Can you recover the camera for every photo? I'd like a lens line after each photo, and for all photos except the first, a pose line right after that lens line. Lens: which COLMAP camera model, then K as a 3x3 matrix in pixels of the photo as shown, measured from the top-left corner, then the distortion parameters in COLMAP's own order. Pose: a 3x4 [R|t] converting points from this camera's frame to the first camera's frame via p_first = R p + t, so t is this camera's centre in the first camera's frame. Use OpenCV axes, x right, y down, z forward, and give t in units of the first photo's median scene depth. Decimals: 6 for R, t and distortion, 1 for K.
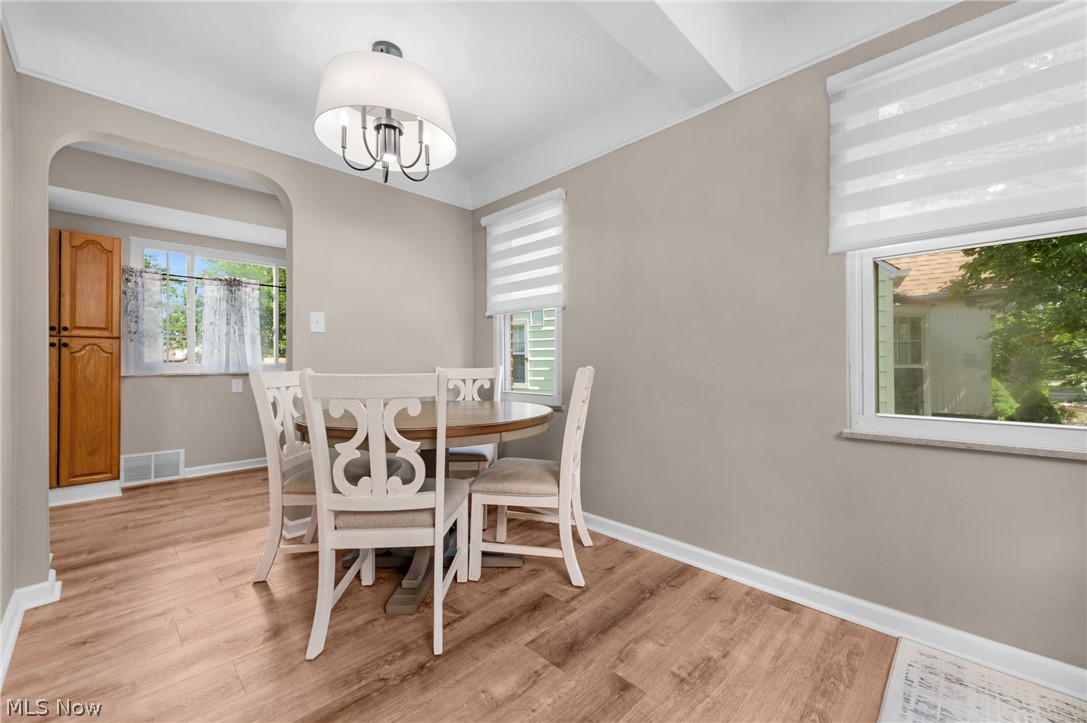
lens RADIAL K [[431.9, 0, 559.0], [0, 431.9, 361.5], [0, 0, 1]] dist [0.015456, -0.005558]
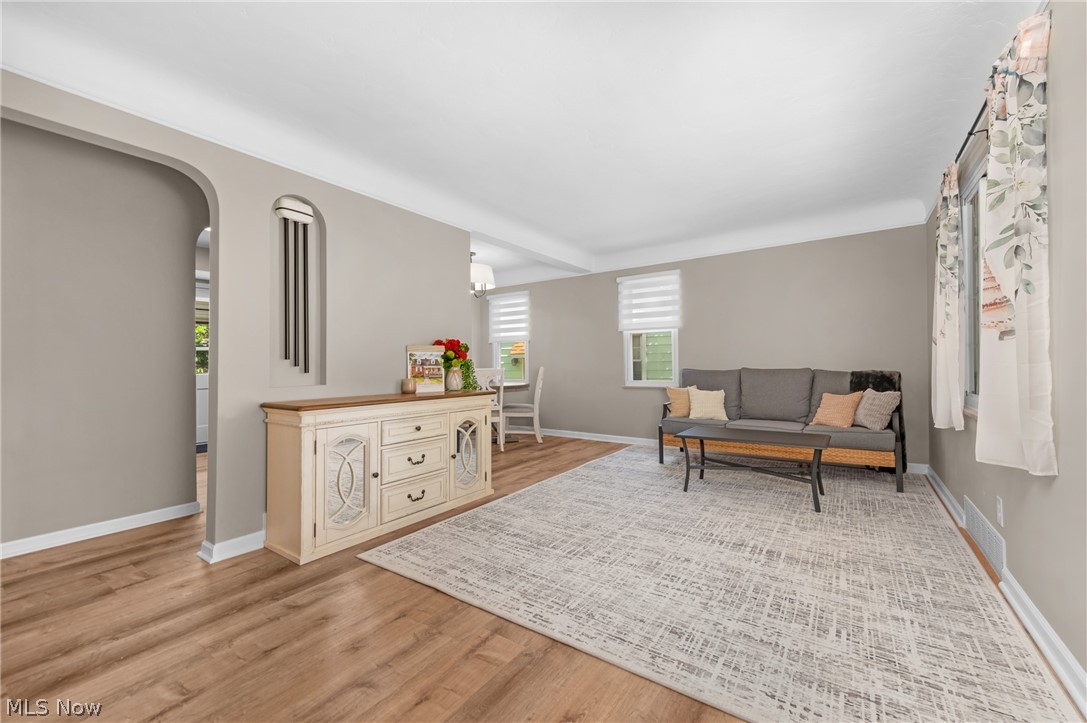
lens RADIAL K [[431.9, 0, 565.8], [0, 431.9, 366.5], [0, 0, 1]] dist [0.015456, -0.005558]
pose [[0.983737, -0.006381, 0.179499, -0.187651], [0.004740, 0.999943, 0.009569, -0.010451], [-0.179550, -0.008562, 0.983712, -1.151963]]
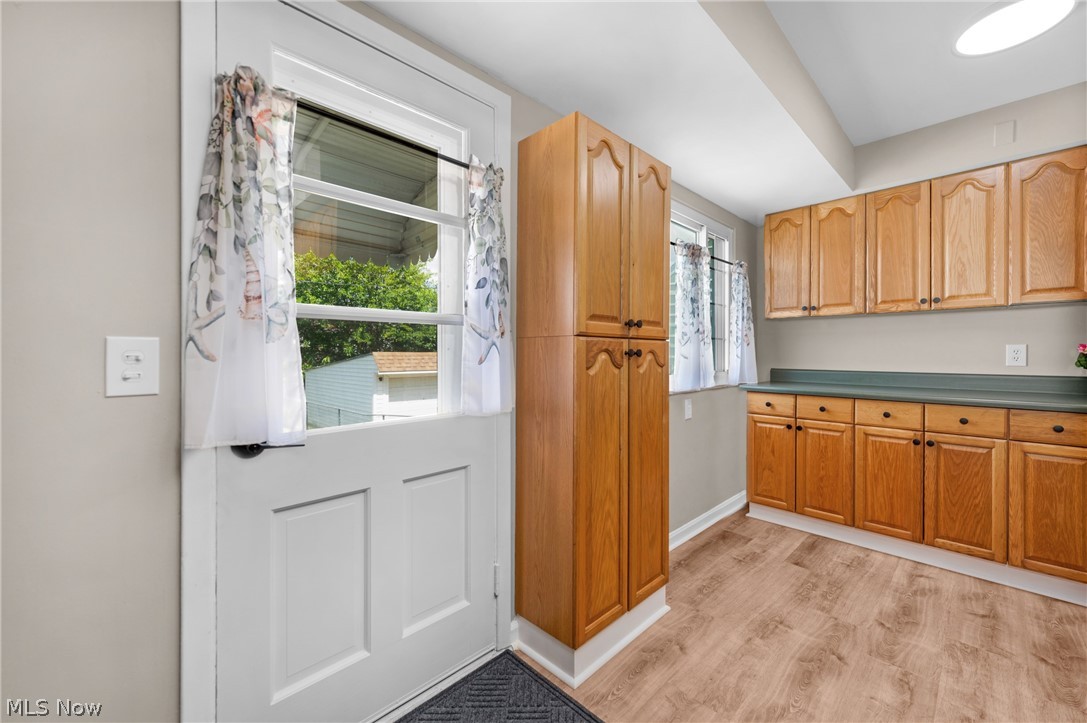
lens RADIAL K [[431.9, 0, 541.7], [0, 431.9, 351.0], [0, 0, 1]] dist [0.015456, -0.005558]
pose [[0.999782, -0.002444, -0.020748, -1.229637], [0.002498, 0.999993, 0.002615, -0.042198], [0.020742, -0.002666, 0.999781, 0.448667]]
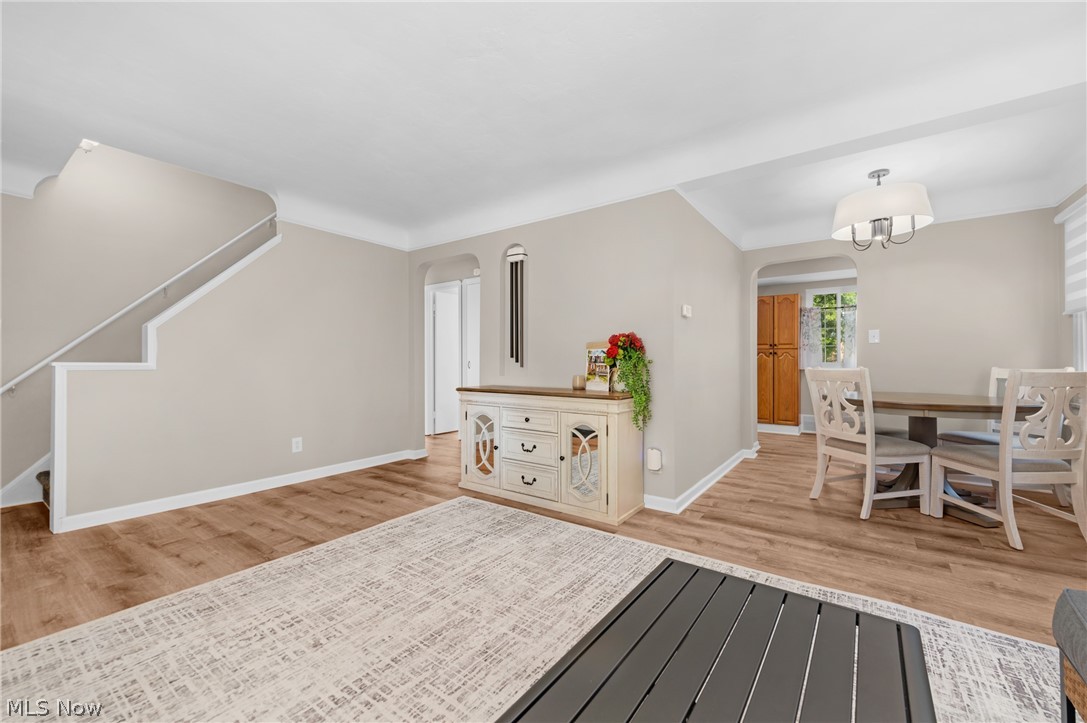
lens RADIAL K [[431.9, 0, 551.1], [0, 431.9, 361.7], [0, 0, 1]] dist [0.015456, -0.005558]
pose [[0.142401, 0.002581, -0.989806, 0.670780], [0.004691, 0.999984, 0.003283, -0.010731], [0.989798, -0.005110, 0.142387, -0.290045]]
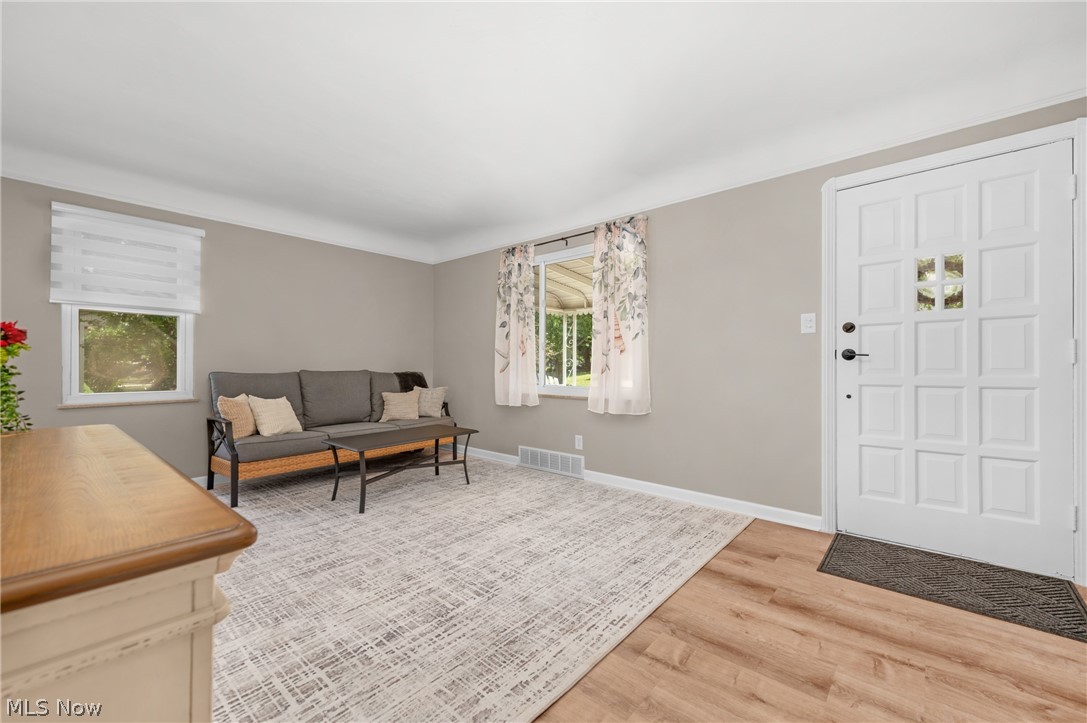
lens RADIAL K [[431.9, 0, 552.2], [0, 431.9, 361.5], [0, 0, 1]] dist [0.015456, -0.005558]
pose [[-0.058312, 0.011598, 0.998231, -0.666864], [-0.003965, 0.999922, -0.011849, -0.001859], [-0.998291, -0.004649, -0.058262, -0.484326]]
